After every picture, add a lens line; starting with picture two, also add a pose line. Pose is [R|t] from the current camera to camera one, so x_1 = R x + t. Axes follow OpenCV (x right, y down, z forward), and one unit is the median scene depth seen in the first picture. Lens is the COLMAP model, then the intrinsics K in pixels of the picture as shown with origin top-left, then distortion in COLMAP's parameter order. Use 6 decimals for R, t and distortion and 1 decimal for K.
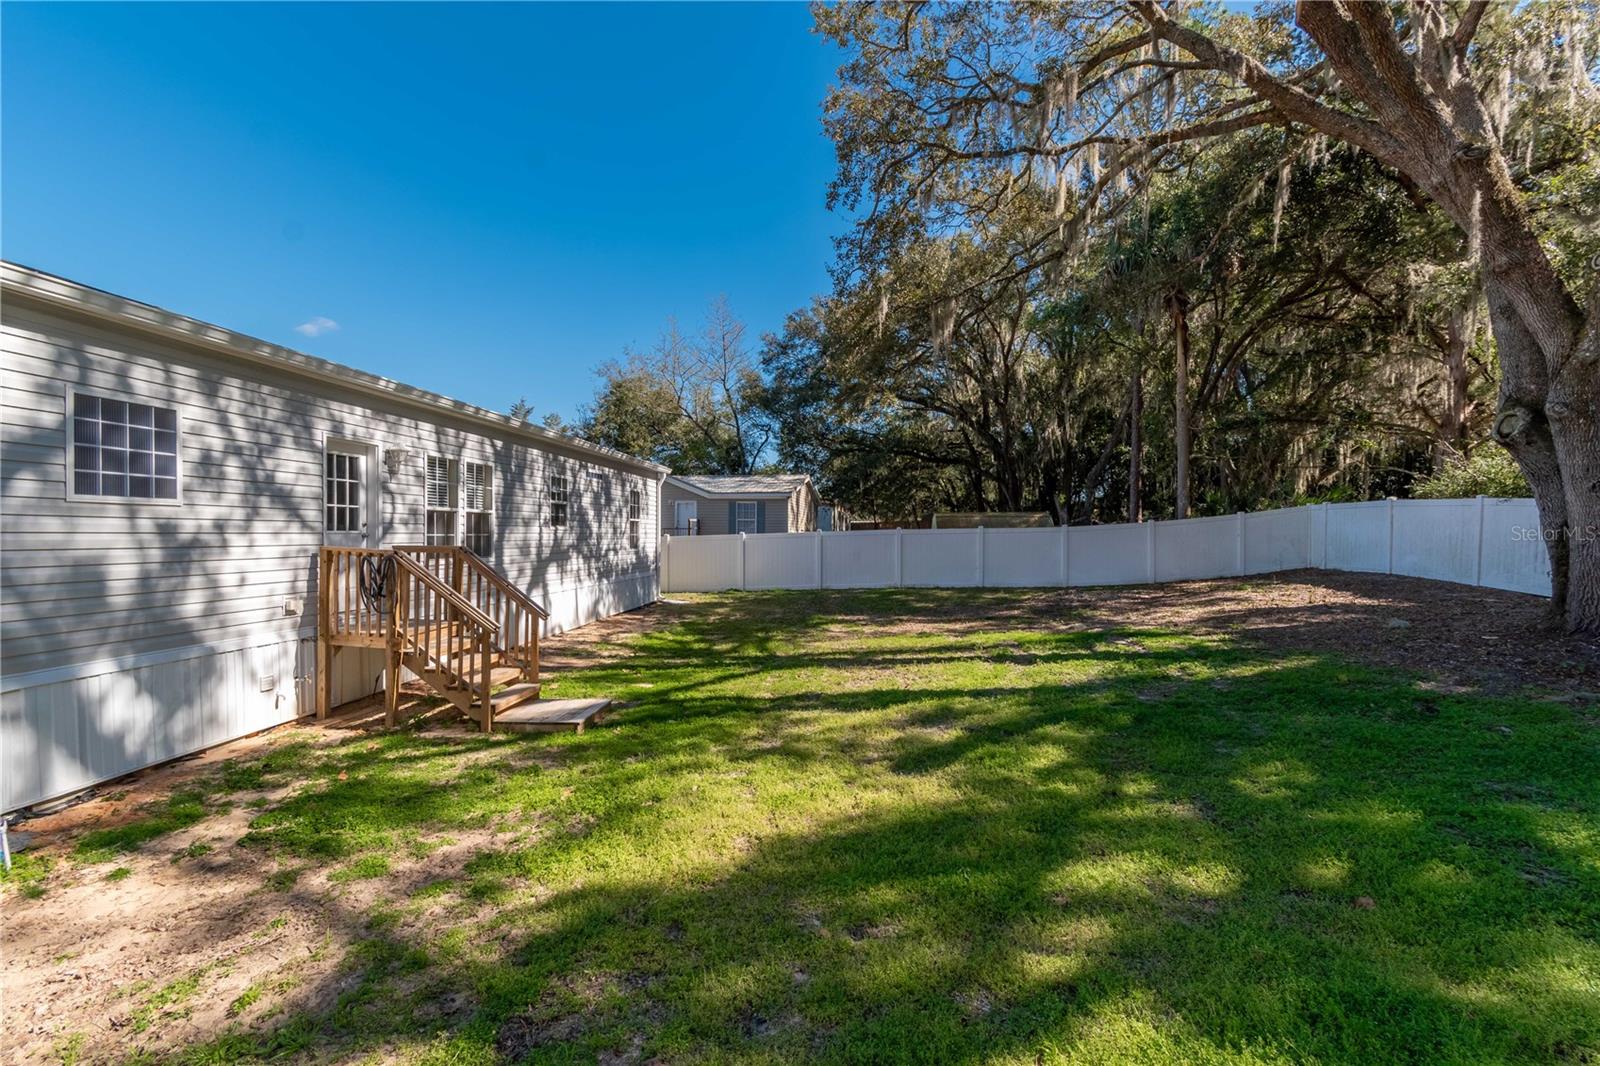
lens RADIAL K [[680.9, 0, 843.4], [0, 680.9, 536.4], [0, 0, 1]] dist [0.002952, 0.000268]
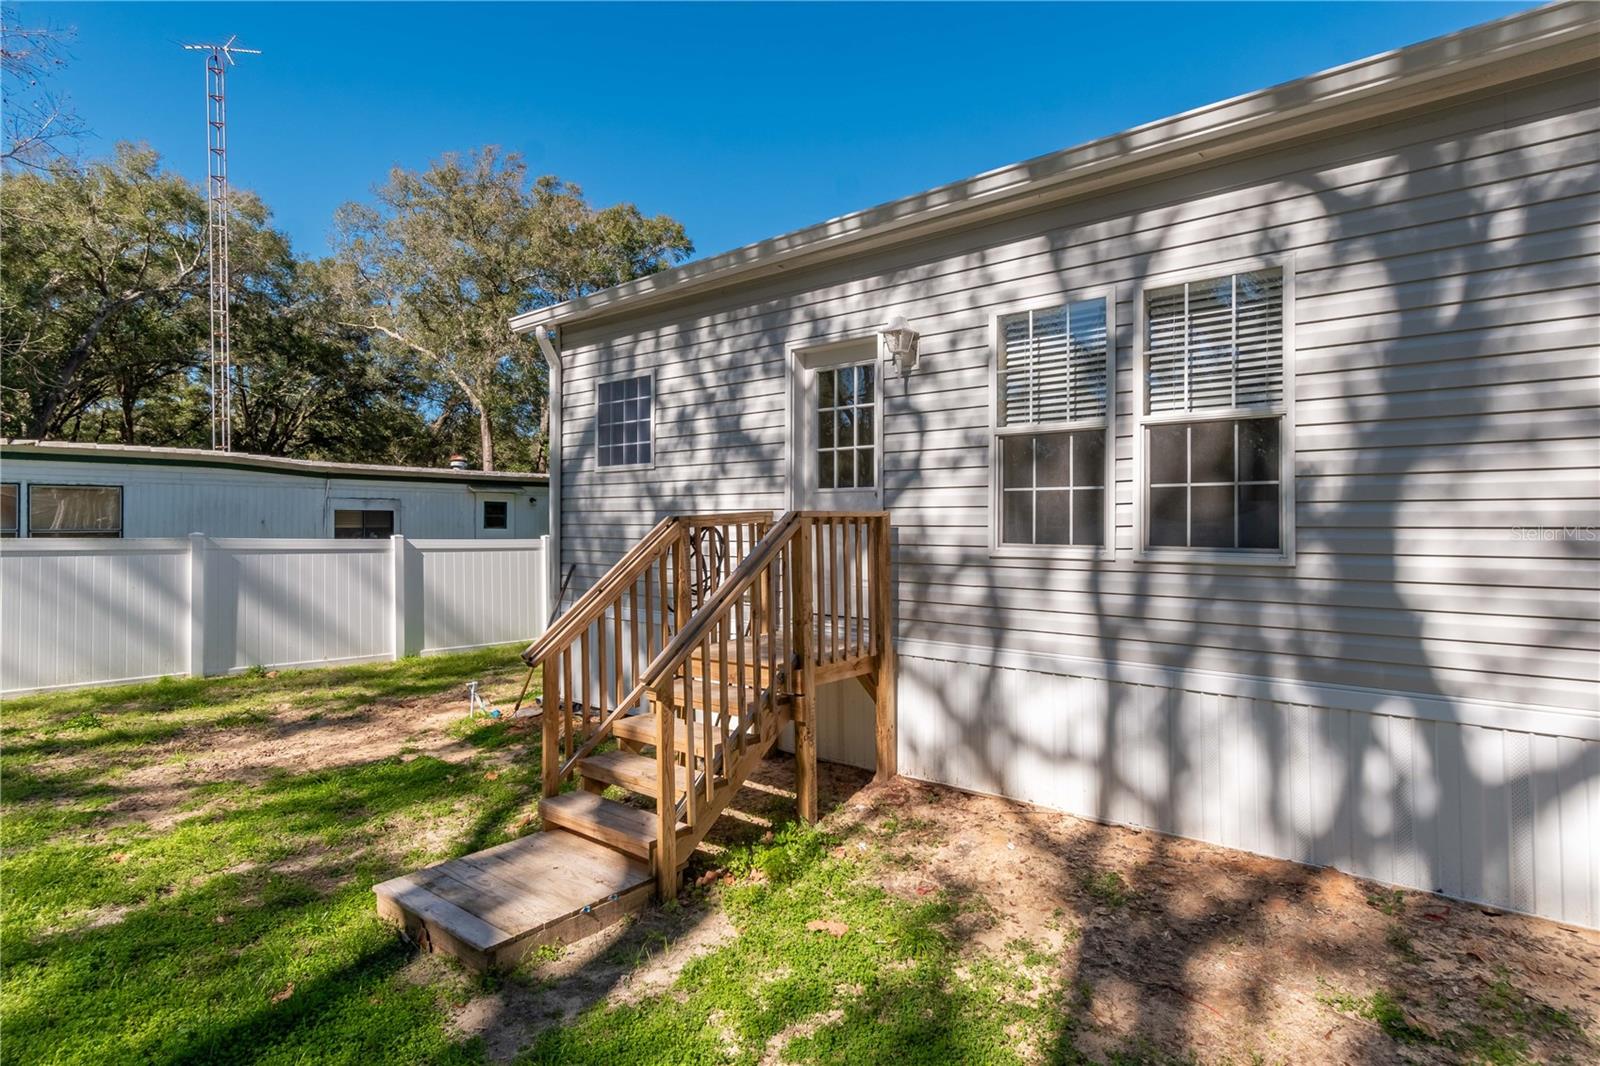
lens RADIAL K [[833.5, 0, 808.0], [0, 833.5, 514.3], [0, 0, 1]] dist [0.000328, -0.000070]
pose [[-0.606117, -0.007593, -0.795339, -0.112606], [-0.003252, 0.999970, -0.007069, 0.023347], [0.795369, -0.001698, -0.606123, 1.541925]]
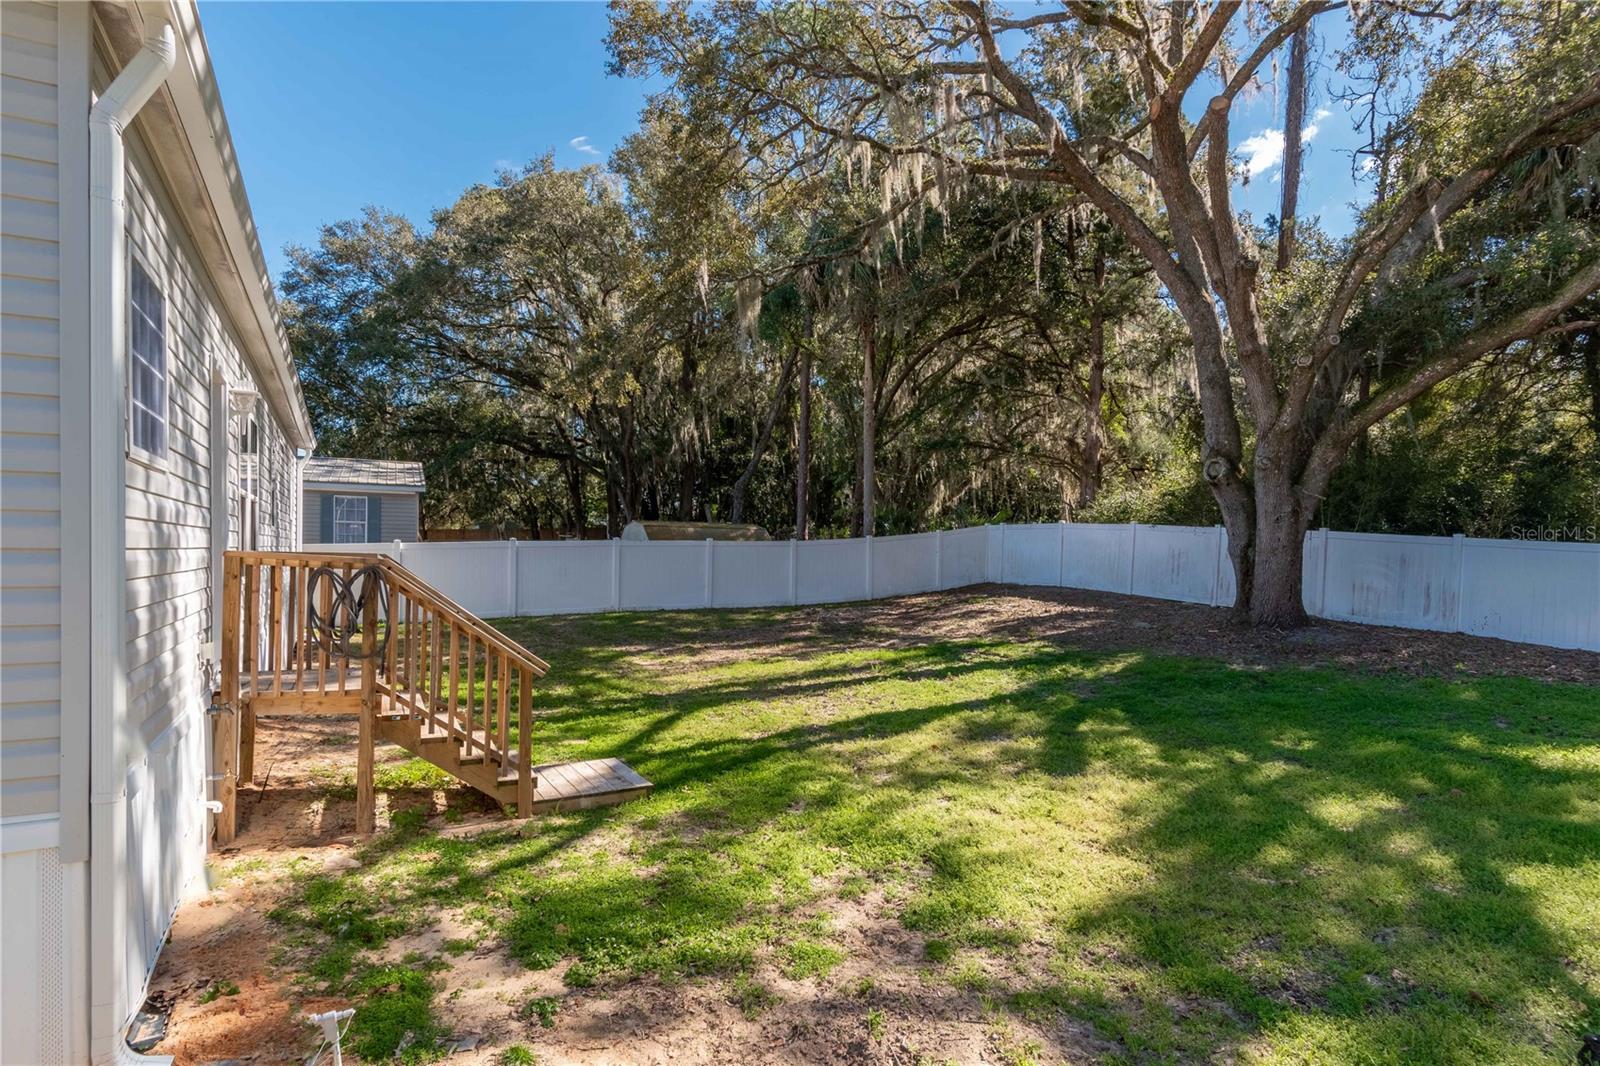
lens RADIAL K [[833.5, 0, 808.0], [0, 833.5, 514.3], [0, 0, 1]] dist [0.000328, -0.000070]
pose [[0.840411, 0.035929, 0.540757, -0.751062], [-0.011335, 0.998747, -0.048742, 0.014068], [-0.541831, 0.034834, 0.839766, 0.115586]]
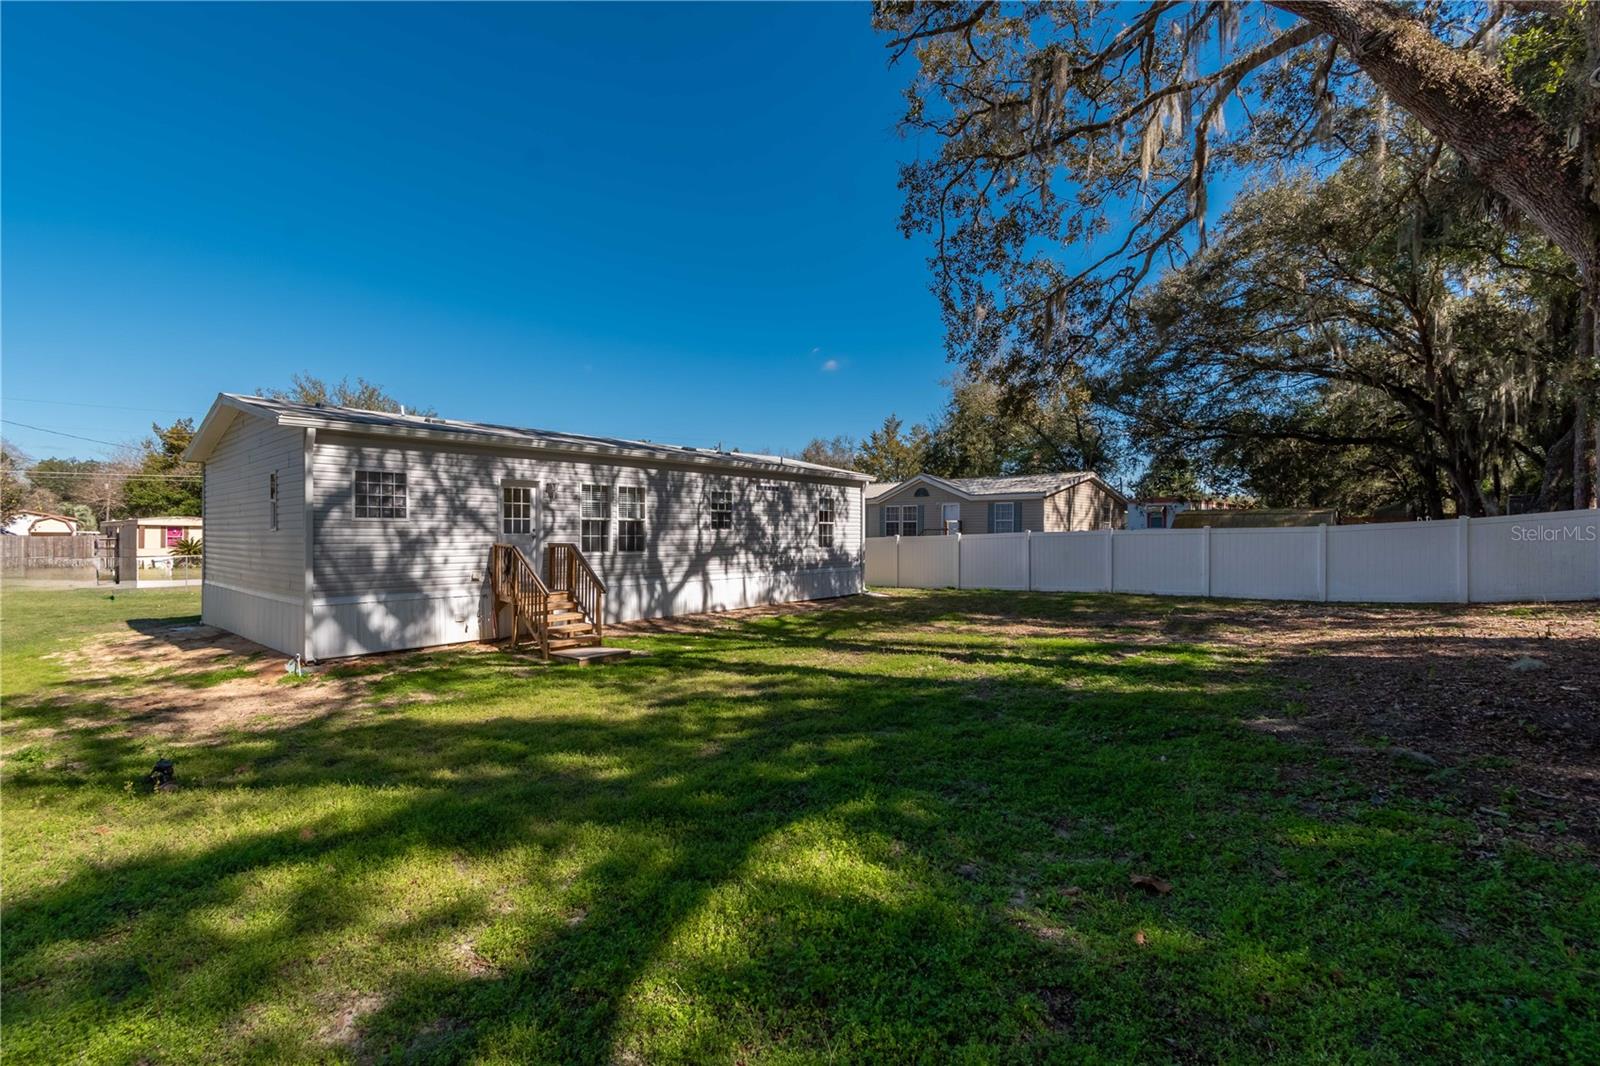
lens RADIAL K [[713.3, 0, 858.8], [0, 713.3, 533.2], [0, 0, 1]] dist [-0.000326, 0.000138]
pose [[0.828113, -0.000552, -0.560560, 1.021059], [-0.001931, 0.999991, -0.003838, -0.004285], [0.560557, 0.004261, 0.828105, 0.016628]]
